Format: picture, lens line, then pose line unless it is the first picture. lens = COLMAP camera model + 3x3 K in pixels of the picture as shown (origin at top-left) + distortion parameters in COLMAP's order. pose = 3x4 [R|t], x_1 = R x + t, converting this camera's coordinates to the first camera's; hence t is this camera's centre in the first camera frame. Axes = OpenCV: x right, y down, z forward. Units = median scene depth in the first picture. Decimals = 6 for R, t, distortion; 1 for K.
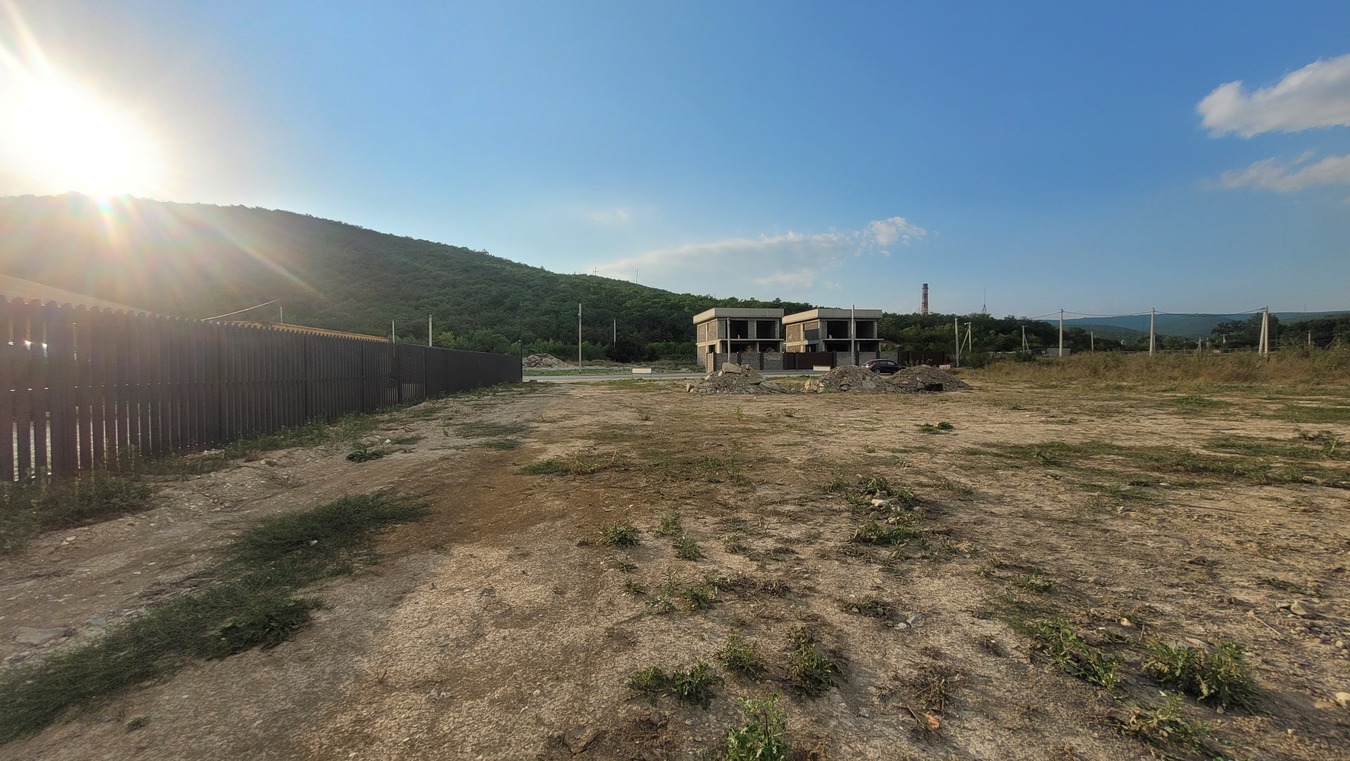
lens RADIAL K [[533.0, 0, 676.6], [0, 533.0, 380.5], [0, 0, 1]] dist [0.003338, 0.000023]
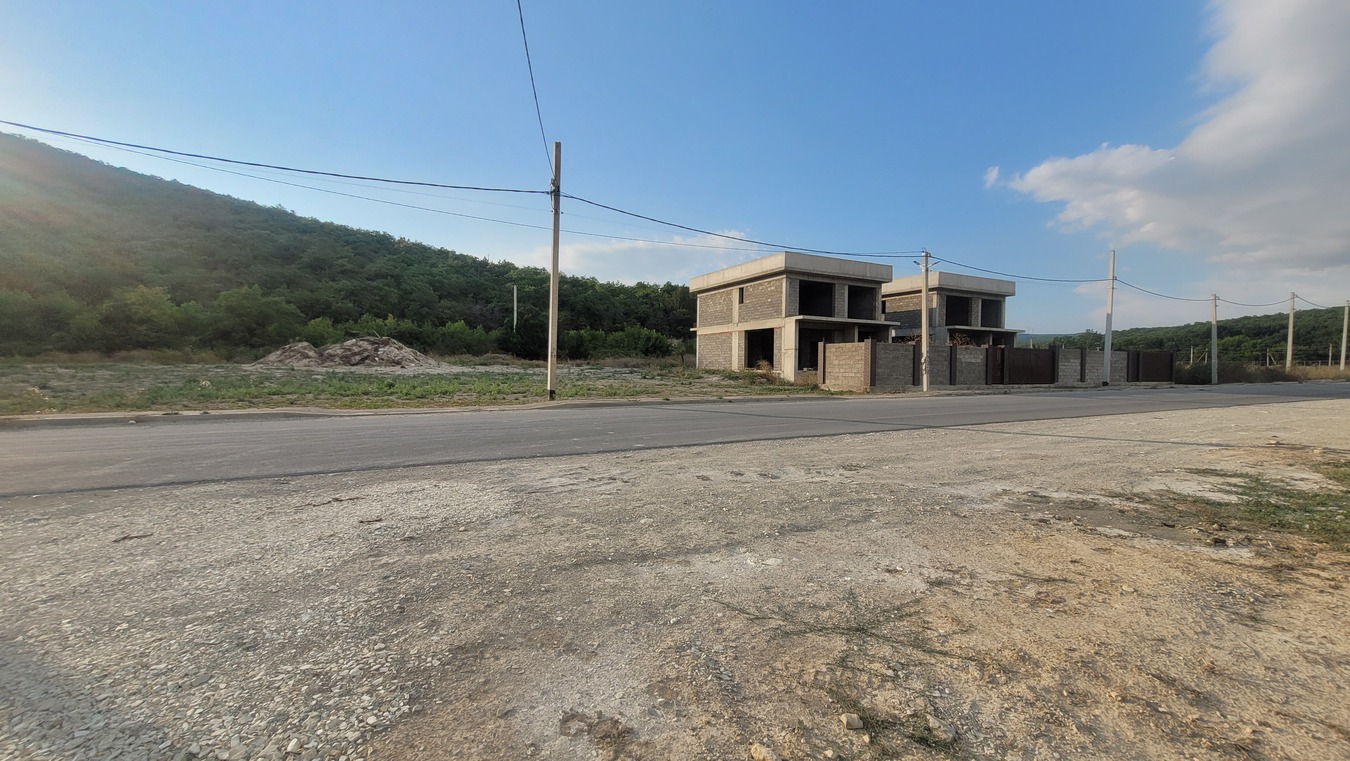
lens RADIAL K [[533.0, 0, 676.6], [0, 533.0, 380.5], [0, 0, 1]] dist [0.003338, 0.000023]
pose [[0.958190, 0.015235, 0.285728, -0.103011], [-0.014572, 0.999884, -0.004446, -0.009929], [-0.285763, 0.000097, 0.958300, 0.360991]]
